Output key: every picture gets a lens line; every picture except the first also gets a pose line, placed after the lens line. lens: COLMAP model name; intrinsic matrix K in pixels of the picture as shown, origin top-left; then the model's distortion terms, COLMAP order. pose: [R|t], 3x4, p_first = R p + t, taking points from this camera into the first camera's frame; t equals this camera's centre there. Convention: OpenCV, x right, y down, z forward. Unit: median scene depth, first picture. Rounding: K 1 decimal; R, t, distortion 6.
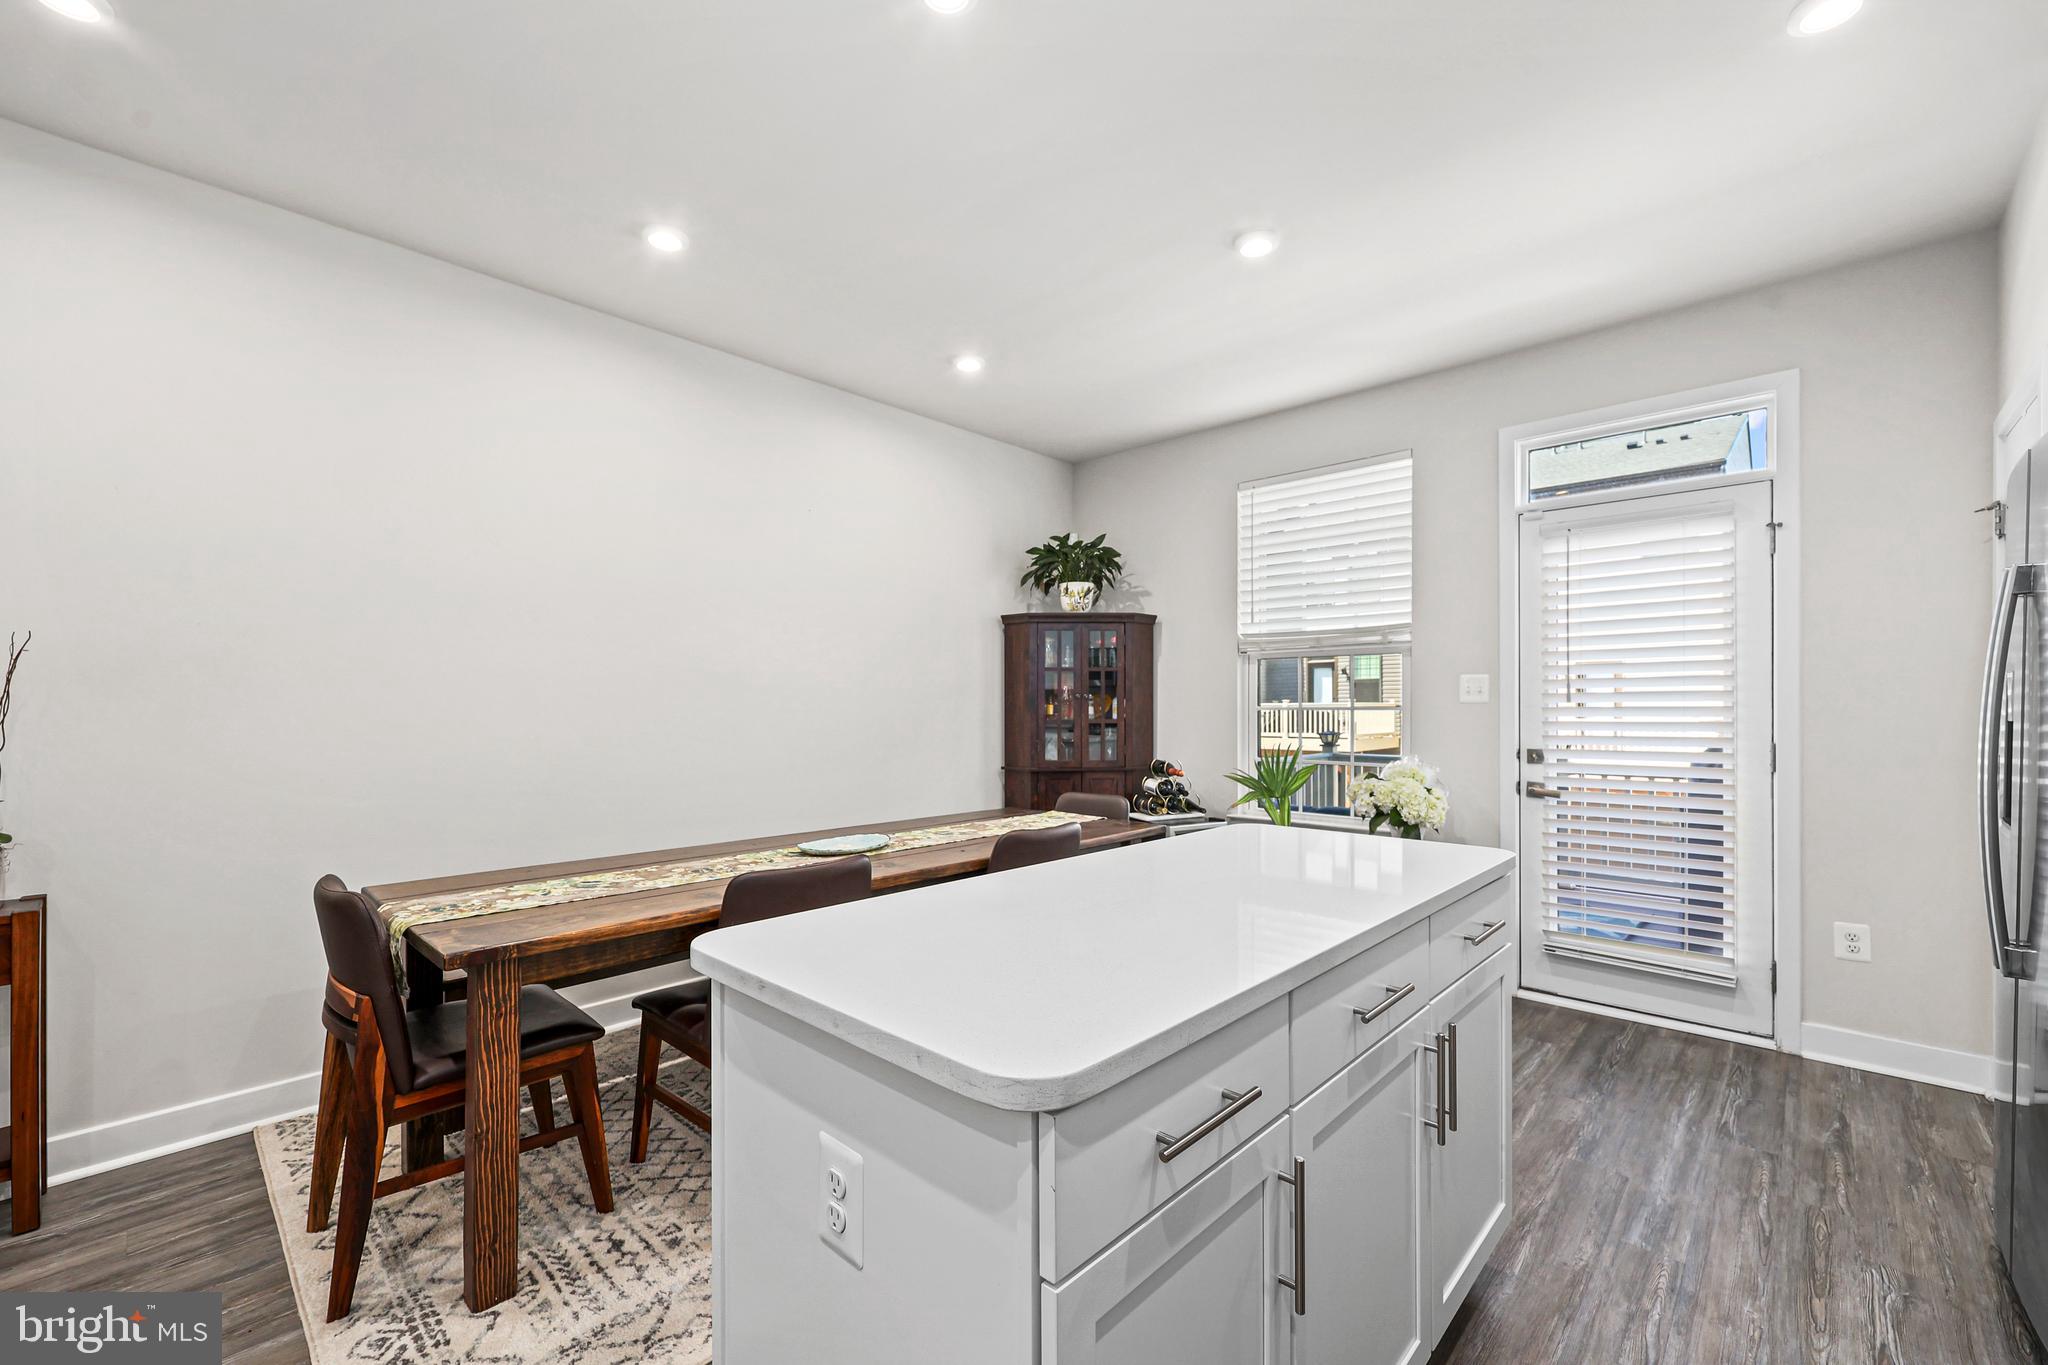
lens RADIAL K [[836.0, 0, 1032.5], [0, 836.0, 693.6], [0, 0, 1]] dist [-0.001234, 0.000045]
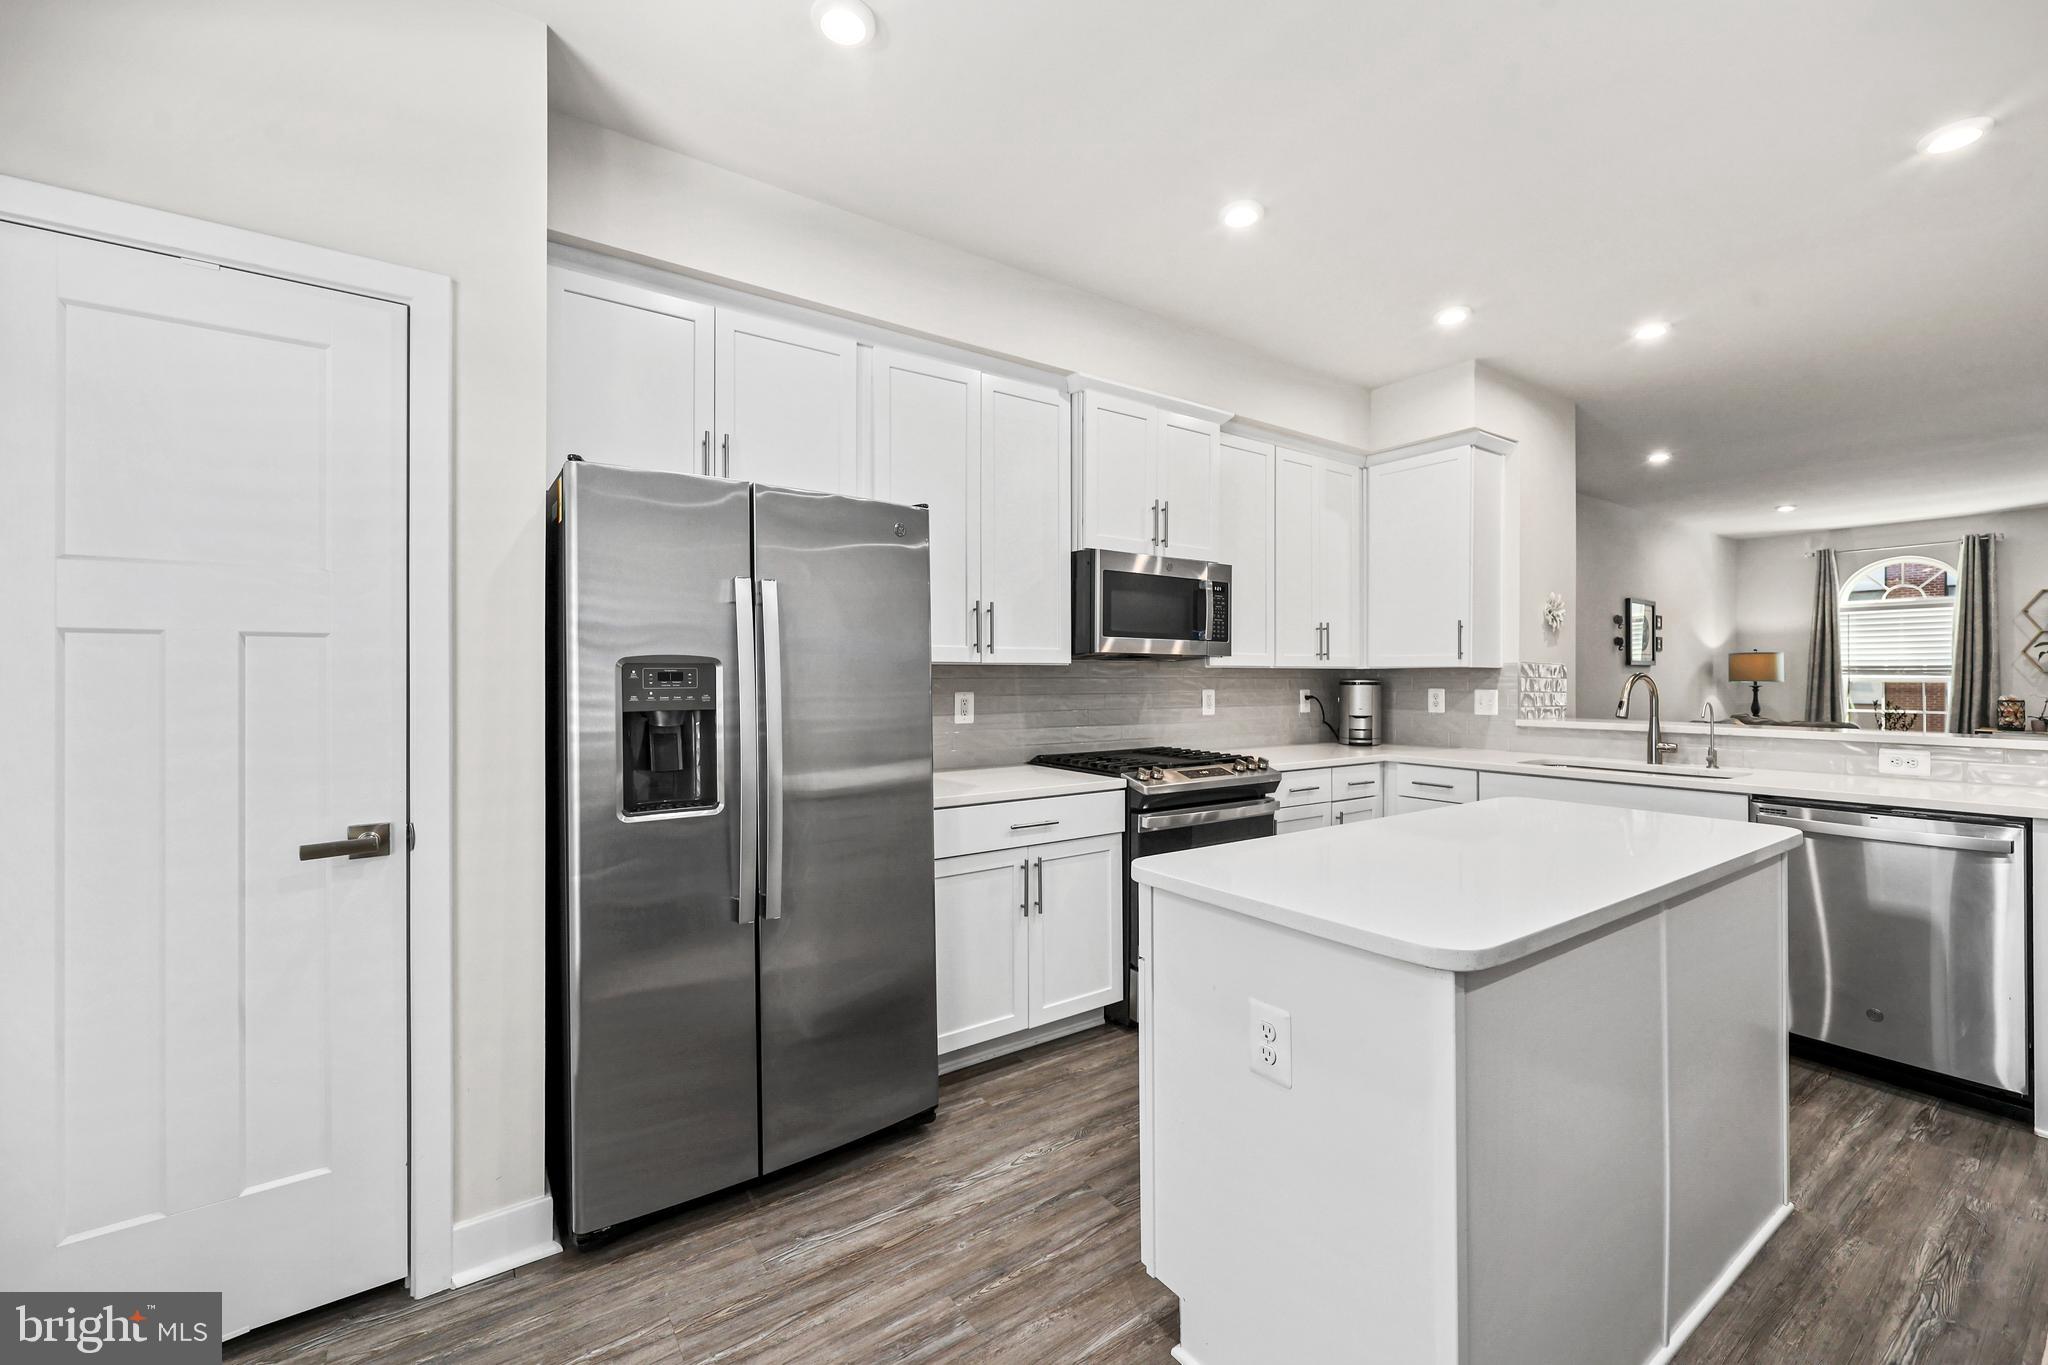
lens RADIAL K [[817.4, 0, 1027.9], [0, 817.4, 679.0], [0, 0, 1]] dist [-0.000781, -0.000131]
pose [[-0.977063, 0.000121, 0.212949, 0.252478], [-0.003230, 0.999876, -0.015391, 0.002108], [-0.212924, -0.015725, -0.976942, 0.953831]]
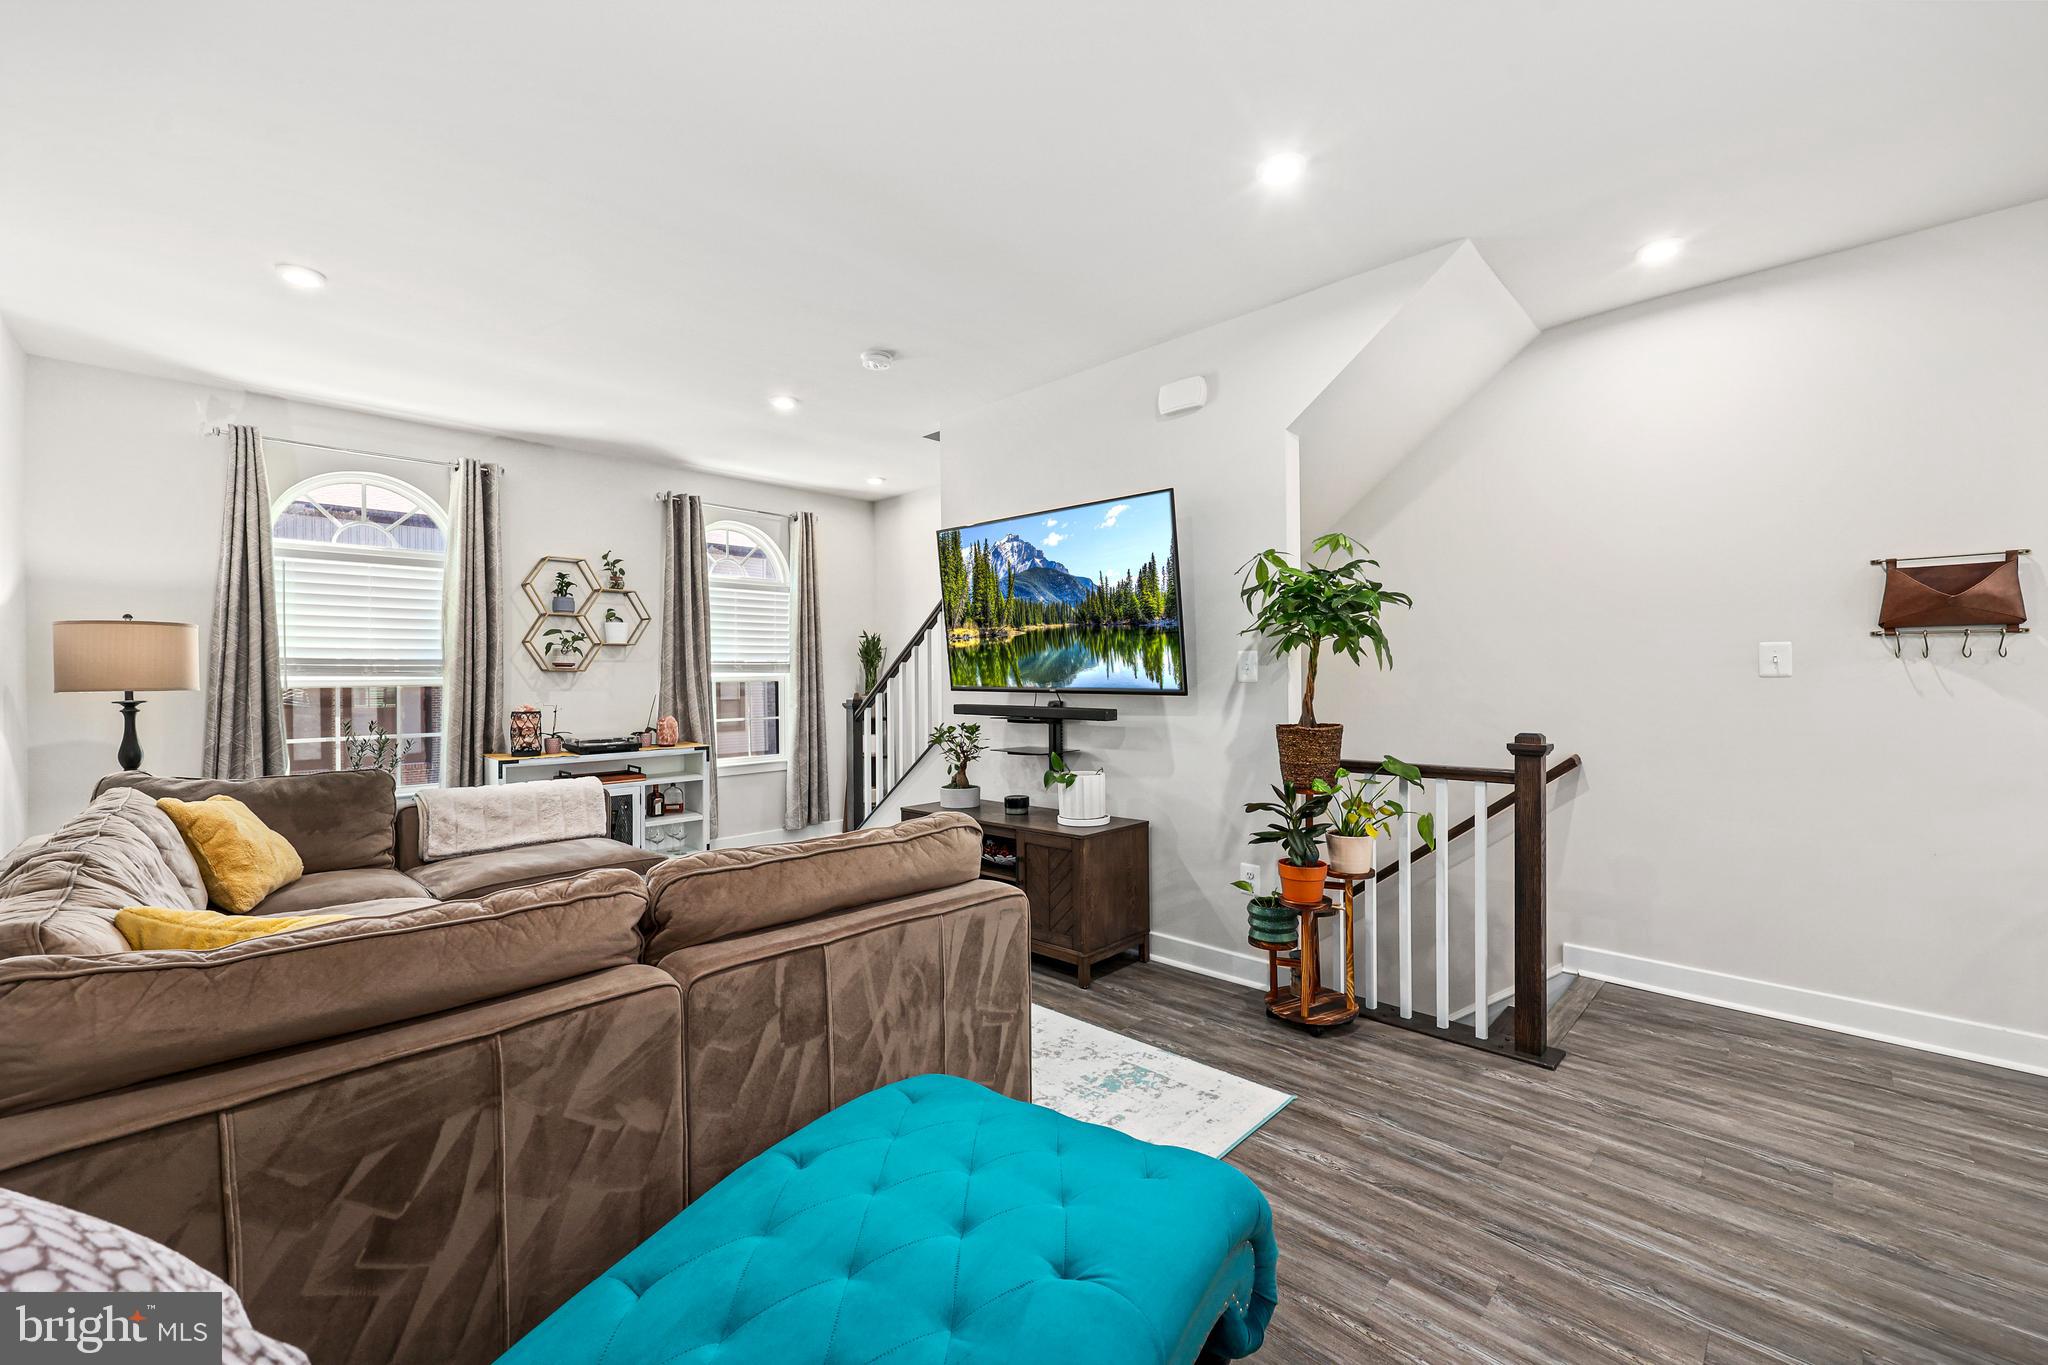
lens RADIAL K [[830.0, 0, 1042.8], [0, 830.0, 672.4], [0, 0, 1]] dist [-0.001612, -0.000204]
pose [[-0.015145, -0.003389, -0.999880, -0.270397], [0.025133, 0.999677, -0.003769, -0.021459], [0.999569, -0.025187, -0.015055, -0.557839]]
